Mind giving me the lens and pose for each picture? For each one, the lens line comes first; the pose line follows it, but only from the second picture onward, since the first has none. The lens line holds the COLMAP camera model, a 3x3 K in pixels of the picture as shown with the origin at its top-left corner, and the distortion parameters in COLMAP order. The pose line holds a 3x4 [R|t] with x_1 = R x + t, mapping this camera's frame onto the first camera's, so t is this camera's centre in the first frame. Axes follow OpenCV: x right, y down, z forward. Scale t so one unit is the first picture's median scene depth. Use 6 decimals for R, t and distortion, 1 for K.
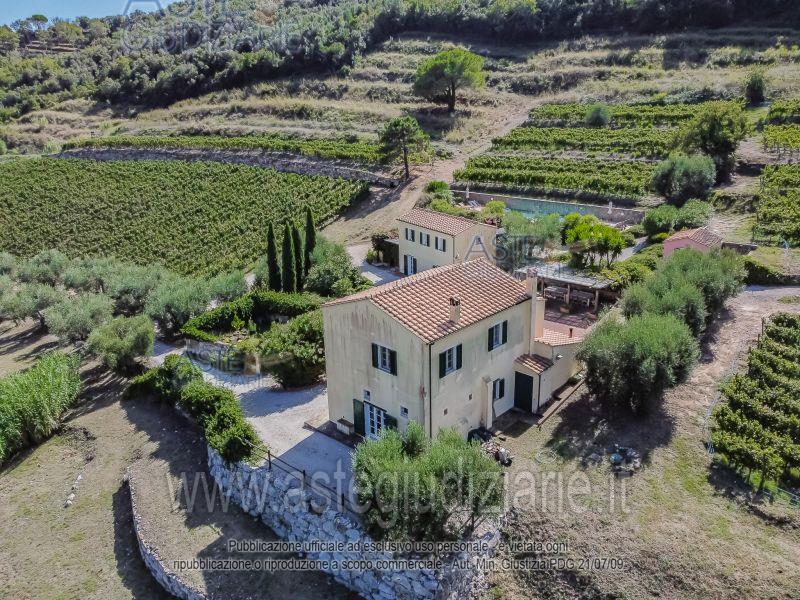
lens RADIAL K [[600.6, 0, 396.8], [0, 600.6, 296.7], [0, 0, 1]] dist [0.006239, -0.007833]
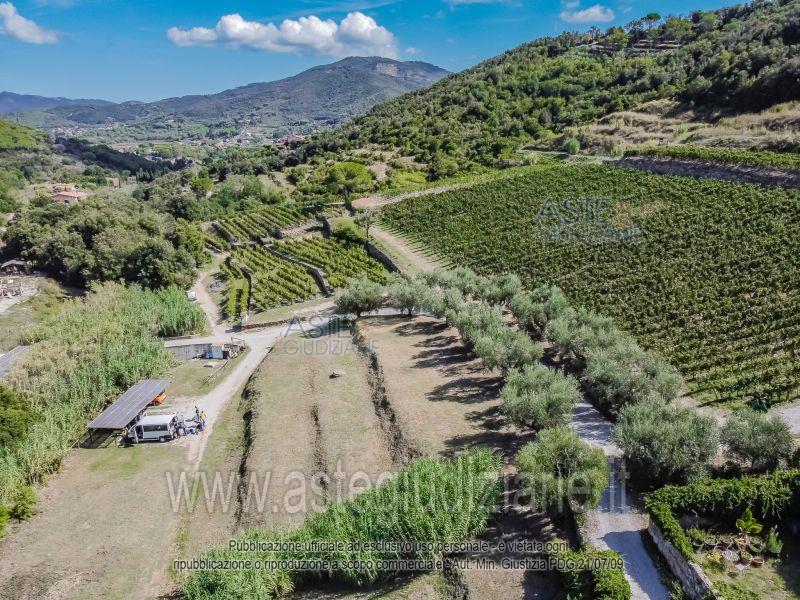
lens RADIAL K [[600.6, 0, 402.4], [0, 600.6, 297.8], [0, 0, 1]] dist [0.006239, -0.007833]
pose [[0.640904, 0.241308, -0.728706, -0.047857], [-0.234462, 0.965476, 0.113502, -0.063118], [0.730938, 0.098110, 0.675355, 0.152741]]
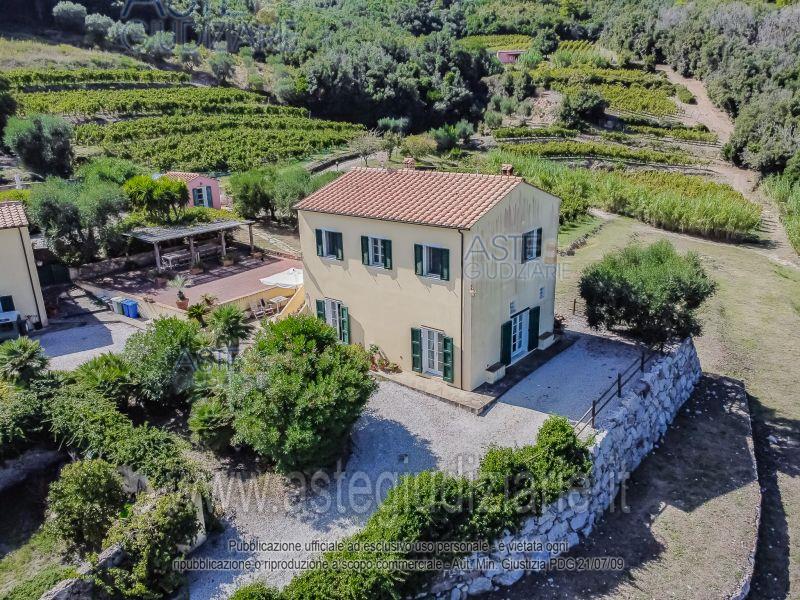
lens RADIAL K [[600.6, 0, 398.3], [0, 600.6, 296.4], [0, 0, 1]] dist [0.006239, -0.007833]
pose [[-0.063972, -0.277886, 0.958482, -0.210634], [0.339373, 0.897148, 0.282755, -0.034656], [-0.938474, 0.343372, 0.036914, 0.283392]]
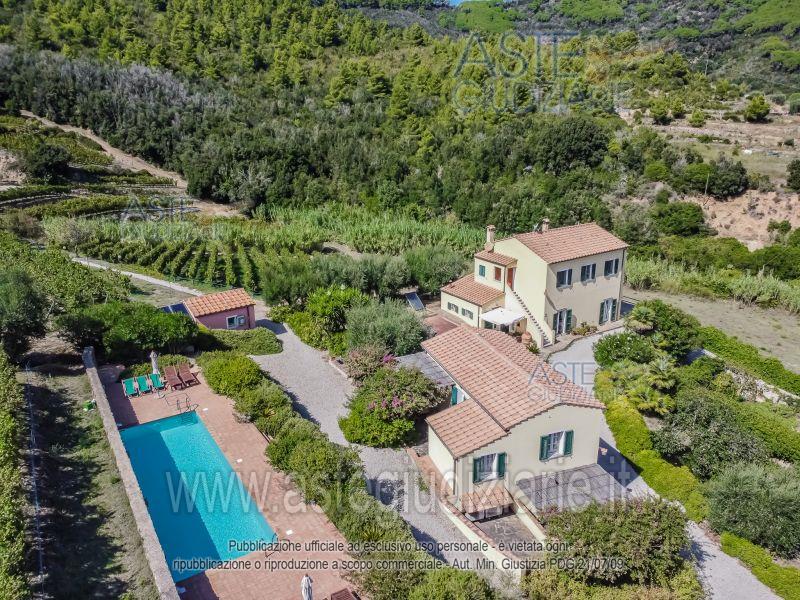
lens RADIAL K [[600.6, 0, 398.2], [0, 600.6, 297.2], [0, 0, 1]] dist [0.006239, -0.007833]
pose [[-0.971907, -0.036484, 0.232522, 0.022978], [0.106613, 0.812511, 0.573115, -0.222277], [-0.209836, 0.581804, -0.785795, 0.644353]]
